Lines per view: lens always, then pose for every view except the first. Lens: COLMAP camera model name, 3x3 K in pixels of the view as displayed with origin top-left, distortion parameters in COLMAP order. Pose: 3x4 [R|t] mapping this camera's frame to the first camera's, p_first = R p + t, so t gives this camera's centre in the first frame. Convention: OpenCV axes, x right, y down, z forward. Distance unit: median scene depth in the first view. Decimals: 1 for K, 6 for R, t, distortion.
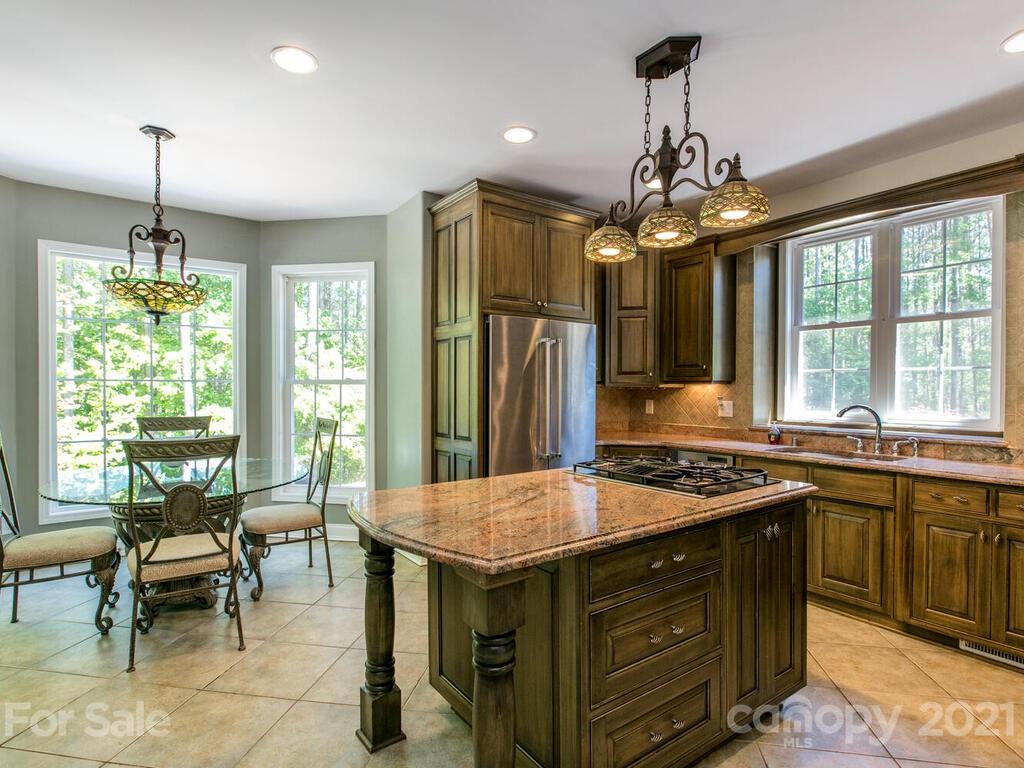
lens RADIAL K [[540.4, 0, 512.4], [0, 540.4, 391.8], [0, 0, 1]] dist [-0.000223, 0.000003]
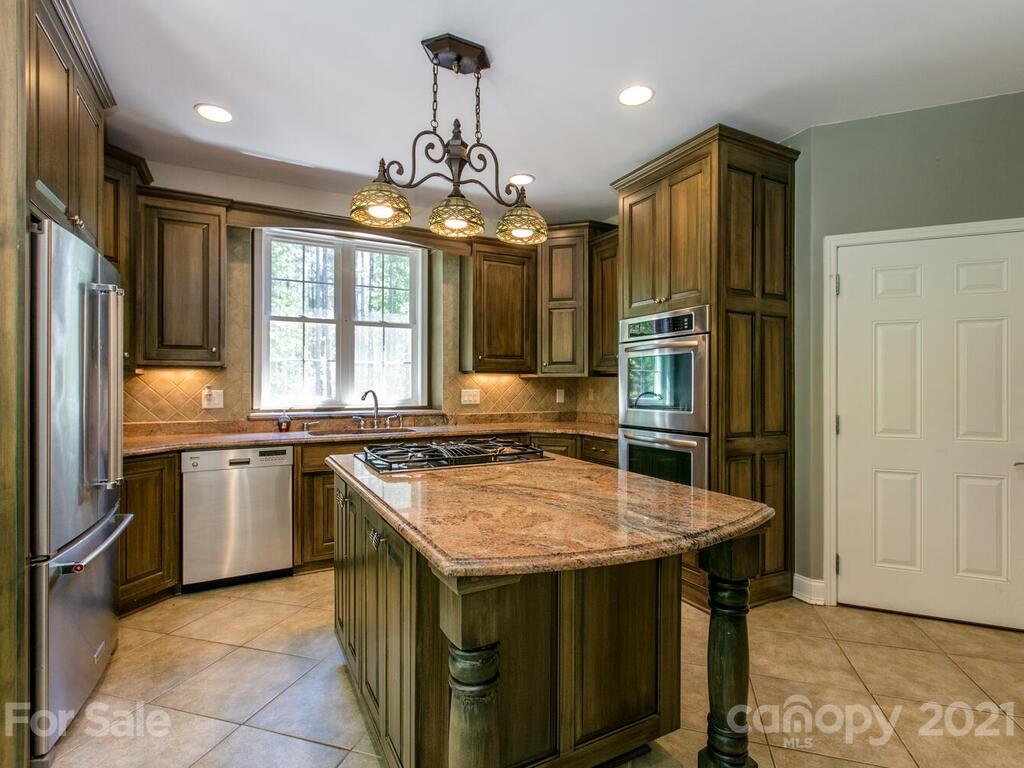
lens RADIAL K [[519.2, 0, 510.7], [0, 519.2, 388.6], [0, 0, 1]] dist [0.001048, 0.000625]
pose [[0.121947, -0.010564, 0.992480, -0.462578], [0.007521, 0.999924, 0.009719, 0.011953], [-0.992508, 0.006279, 0.122017, 0.513746]]
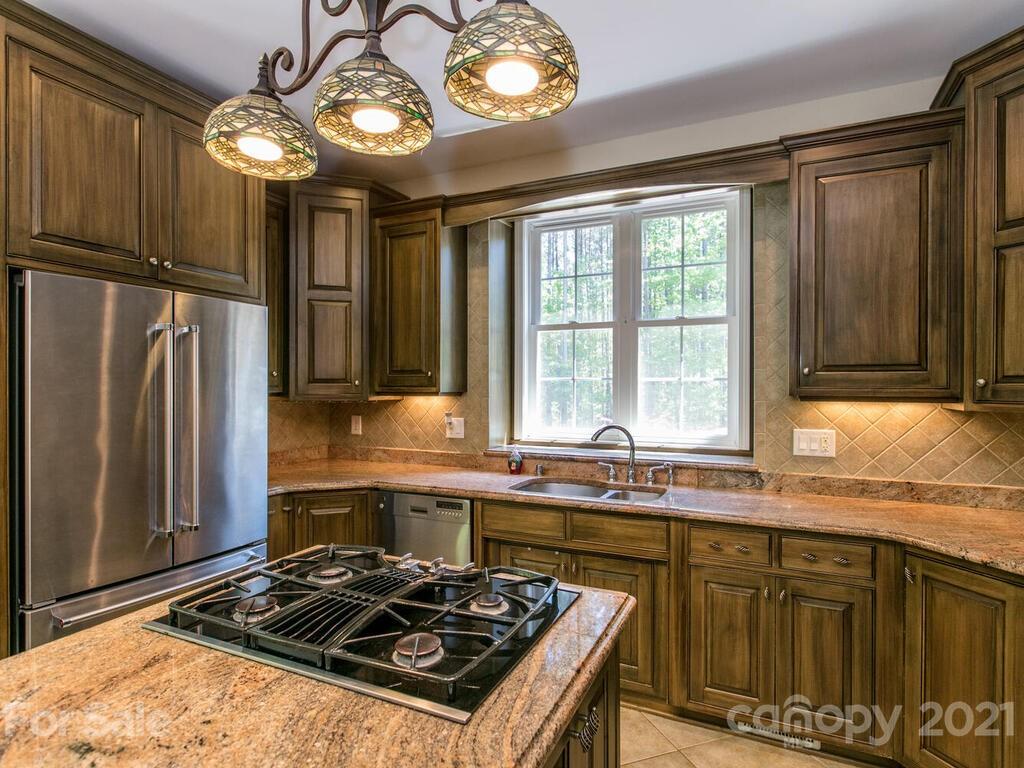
lens RADIAL K [[555.2, 0, 514.6], [0, 555.2, 386.7], [0, 0, 1]] dist [-0.004762, -0.000533]
pose [[0.870288, -0.005086, 0.492518, 0.096619], [0.006897, 0.999974, -0.001861, -0.030778], [-0.492496, 0.005017, 0.870300, 0.329761]]
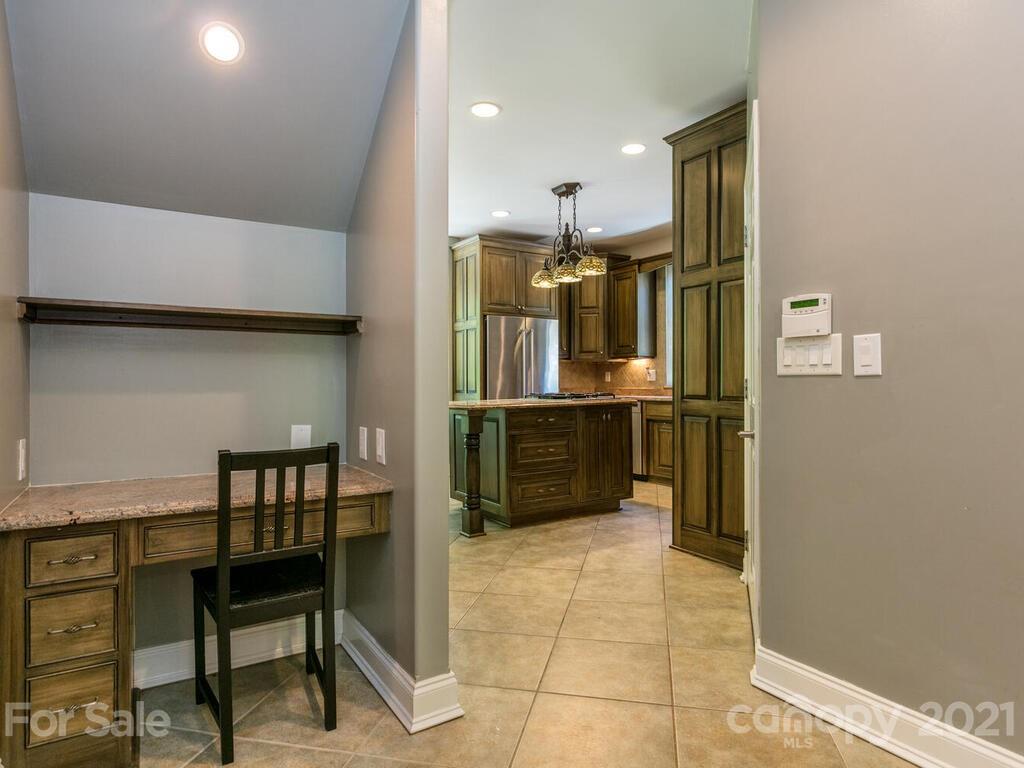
lens RADIAL K [[610.2, 0, 512.0], [0, 610.2, 384.0], [0, 0, 1]] dist [-0.001038, 0.000086]
pose [[0.998173, -0.007080, -0.060007, 0.140598], [0.006655, 0.999951, -0.007284, 0.078509], [0.060056, 0.006872, 0.998171, -0.828140]]
